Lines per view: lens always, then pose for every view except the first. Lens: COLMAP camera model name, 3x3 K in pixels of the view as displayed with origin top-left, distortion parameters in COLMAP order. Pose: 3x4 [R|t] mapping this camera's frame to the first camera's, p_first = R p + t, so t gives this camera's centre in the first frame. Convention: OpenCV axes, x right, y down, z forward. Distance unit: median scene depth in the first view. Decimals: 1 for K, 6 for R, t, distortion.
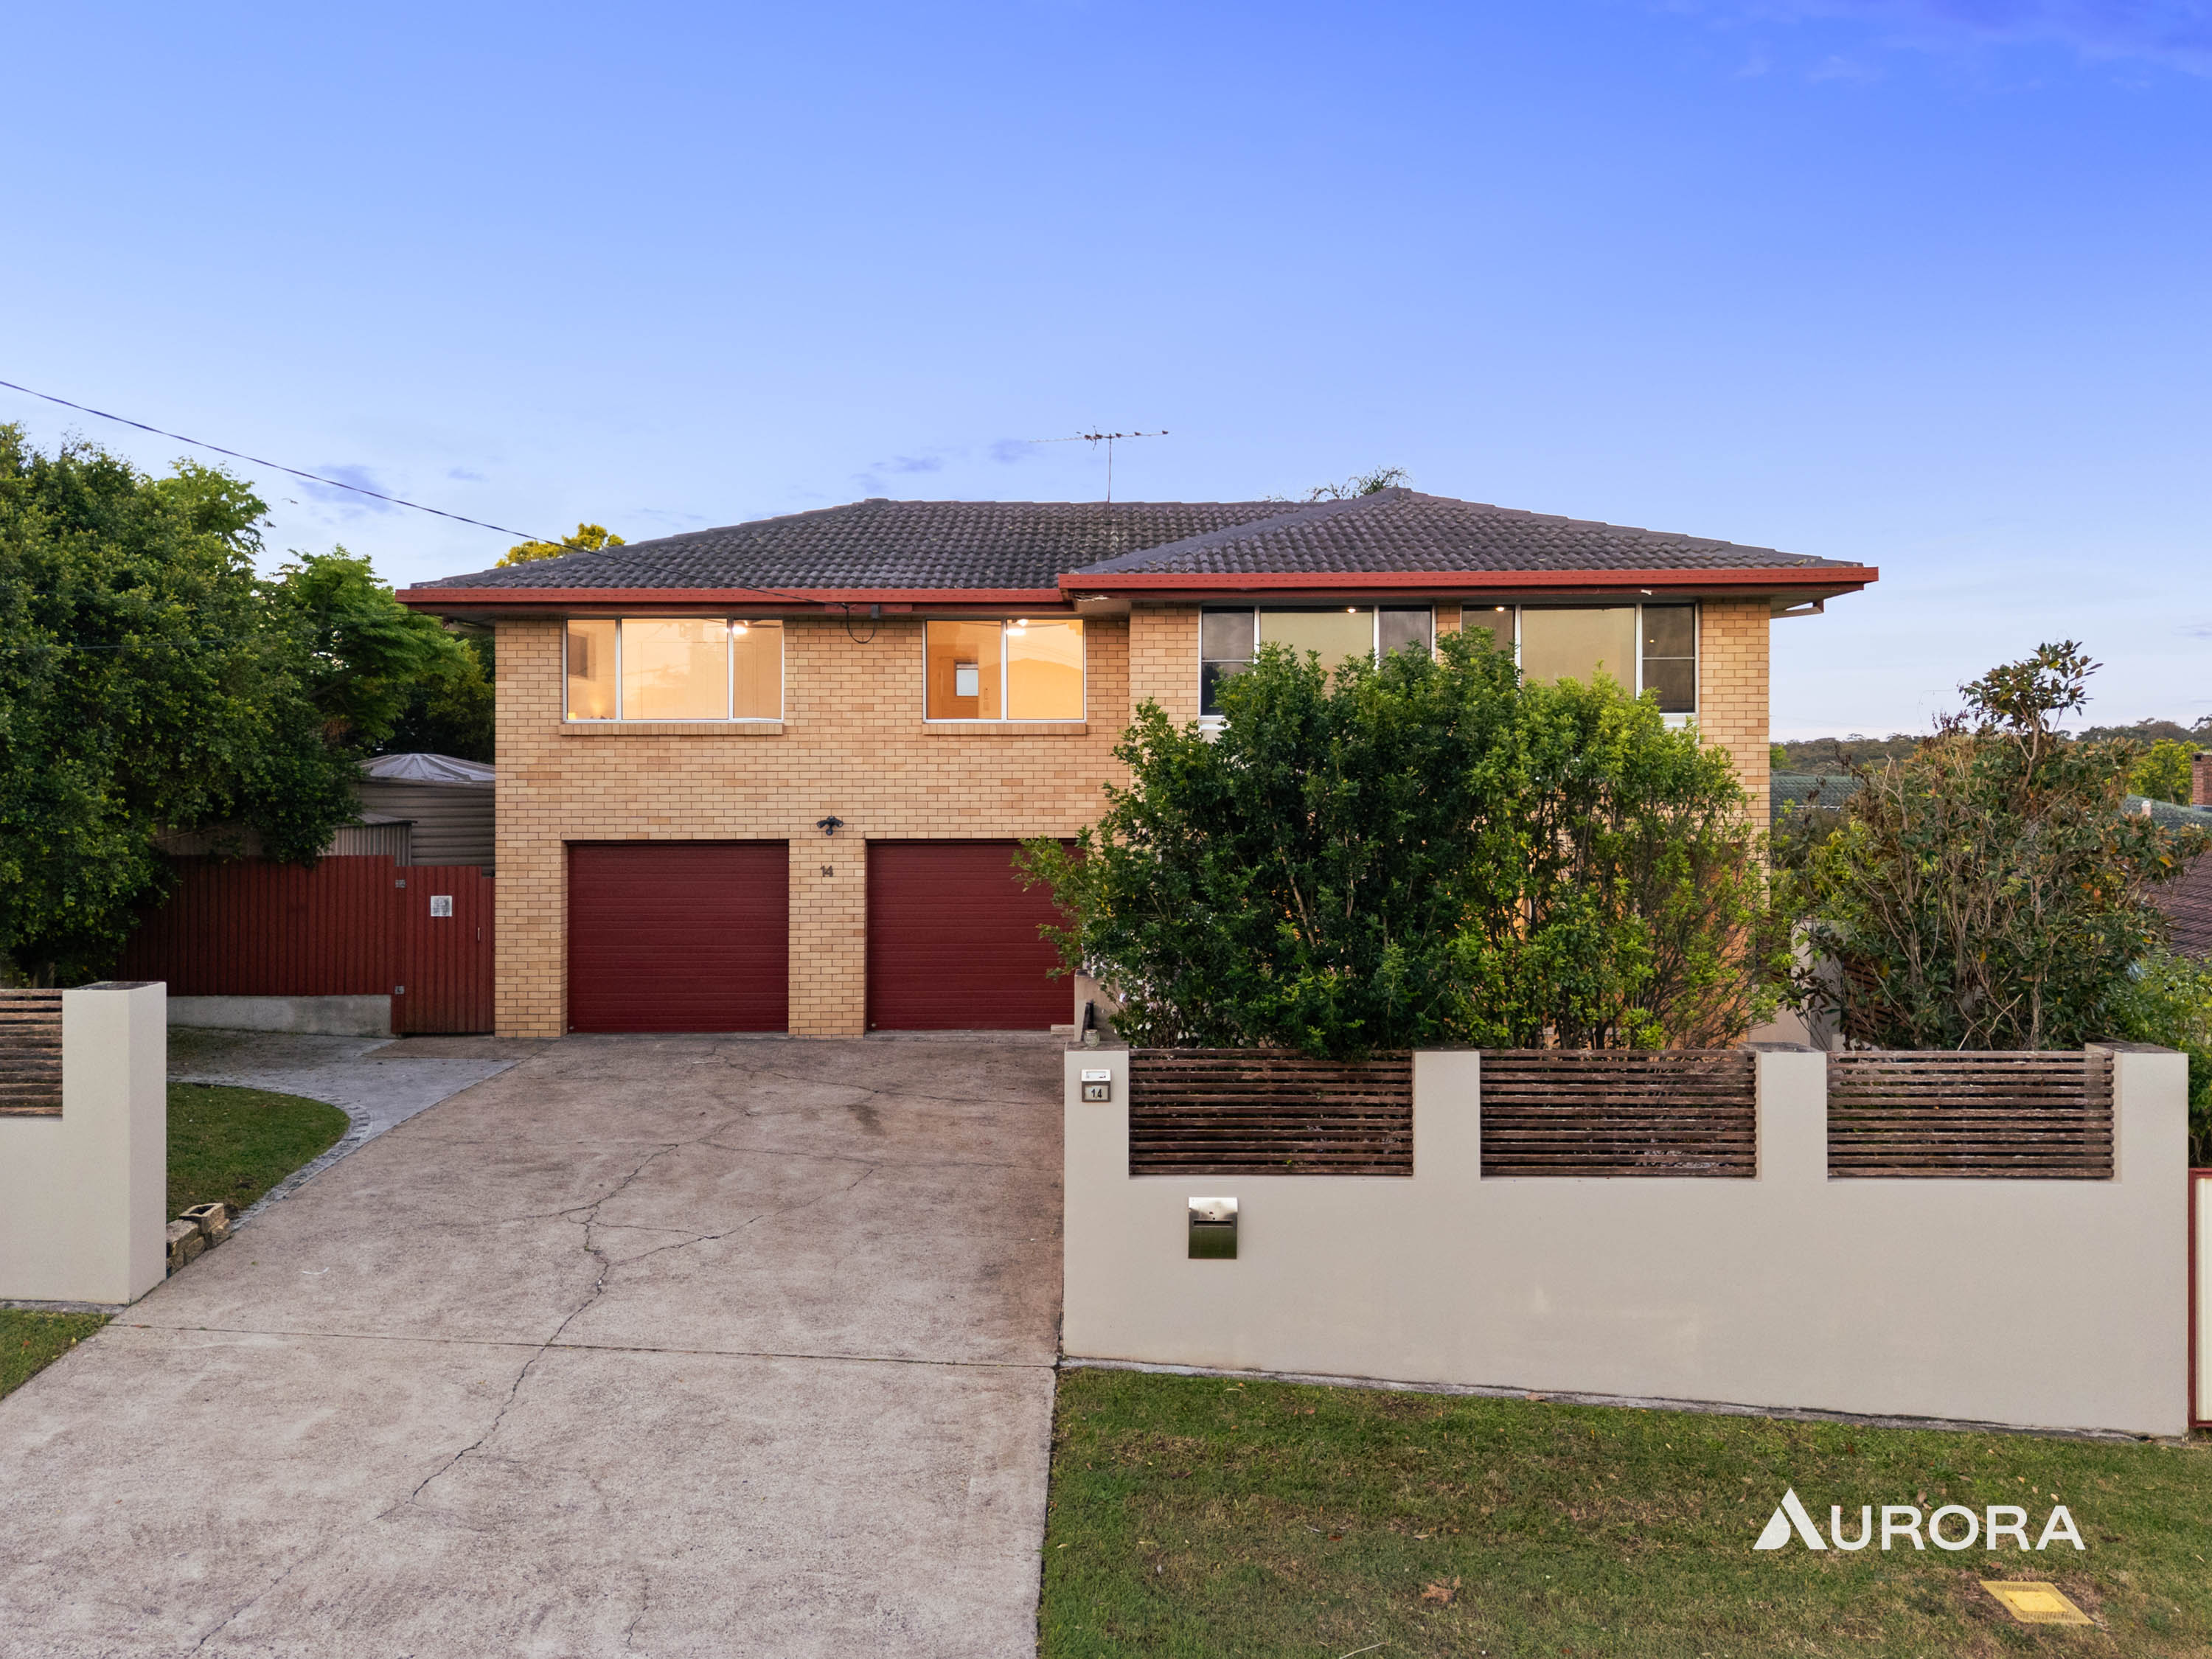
lens RADIAL K [[1592.2, 0, 1125.1], [0, 1592.2, 815.5], [0, 0, 1]] dist [0.048741, -0.027968]
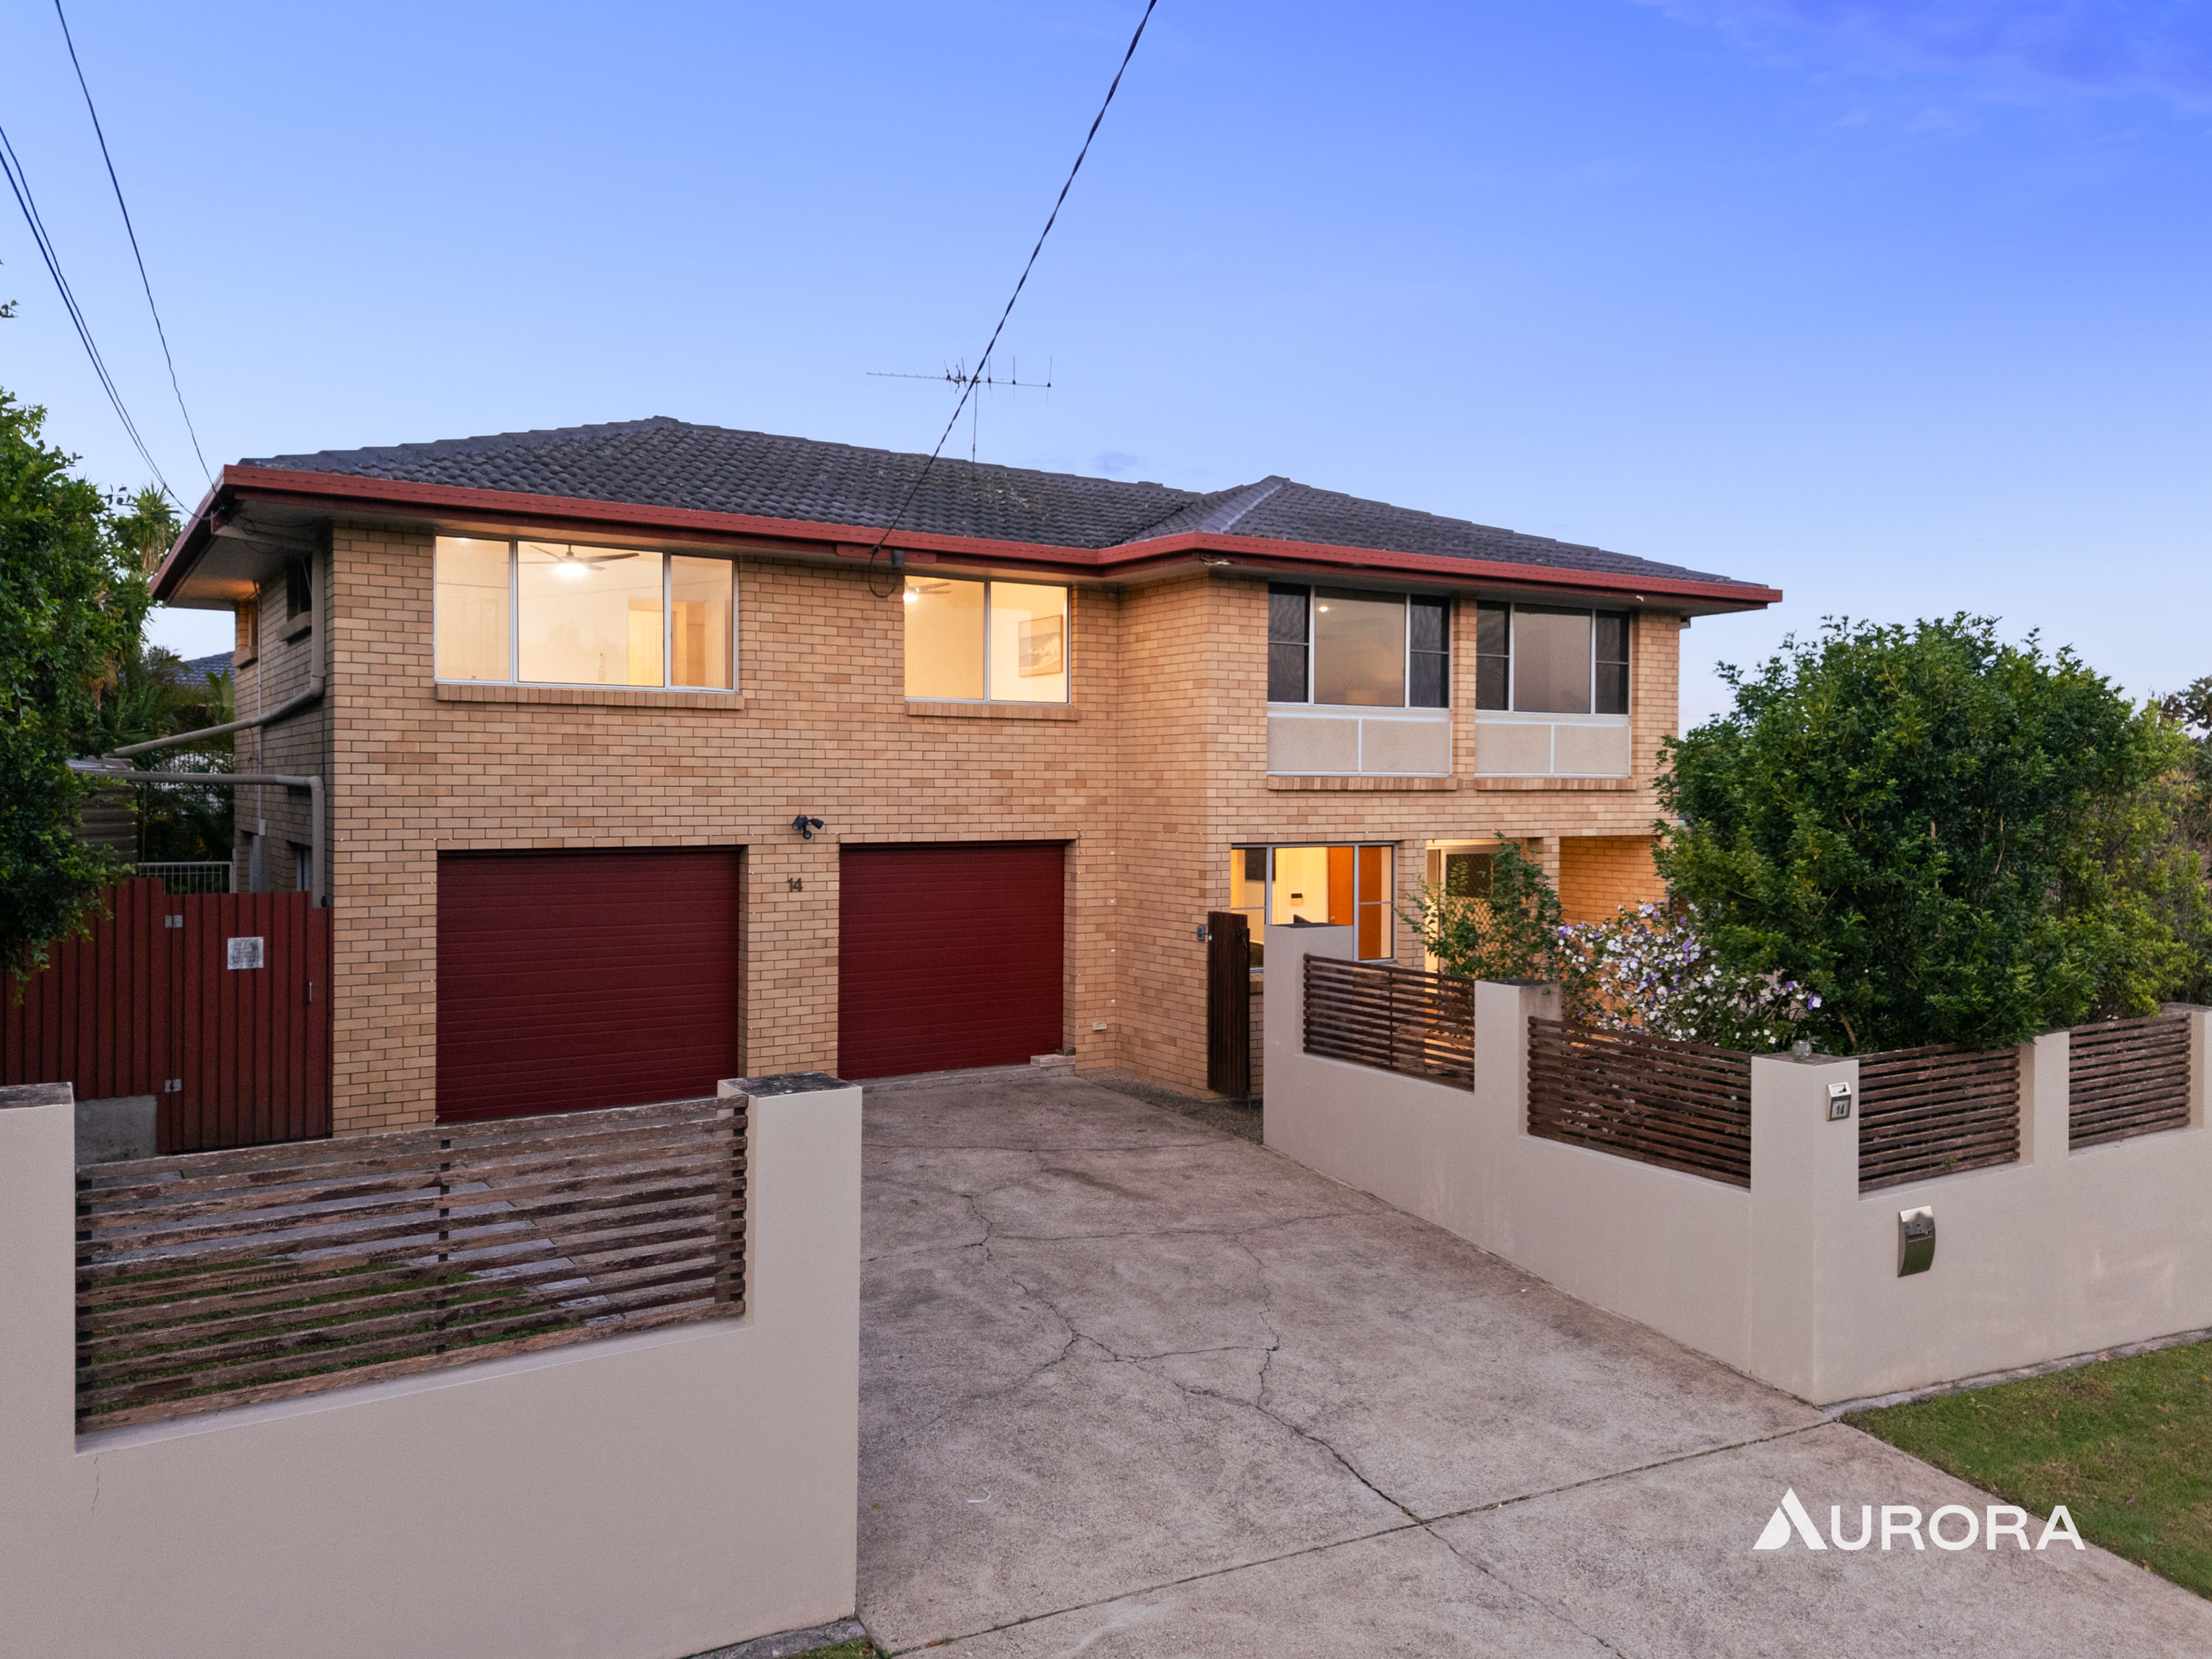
lens RADIAL K [[1592.2, 0, 1105.5], [0, 1592.2, 831.5], [0, 0, 1]] dist [0.048741, -0.027968]
pose [[0.852930, -0.008924, 0.521949, -0.468991], [0.008785, 0.999958, 0.002741, 0.007804], [-0.521952, 0.002247, 0.852972, 0.249150]]
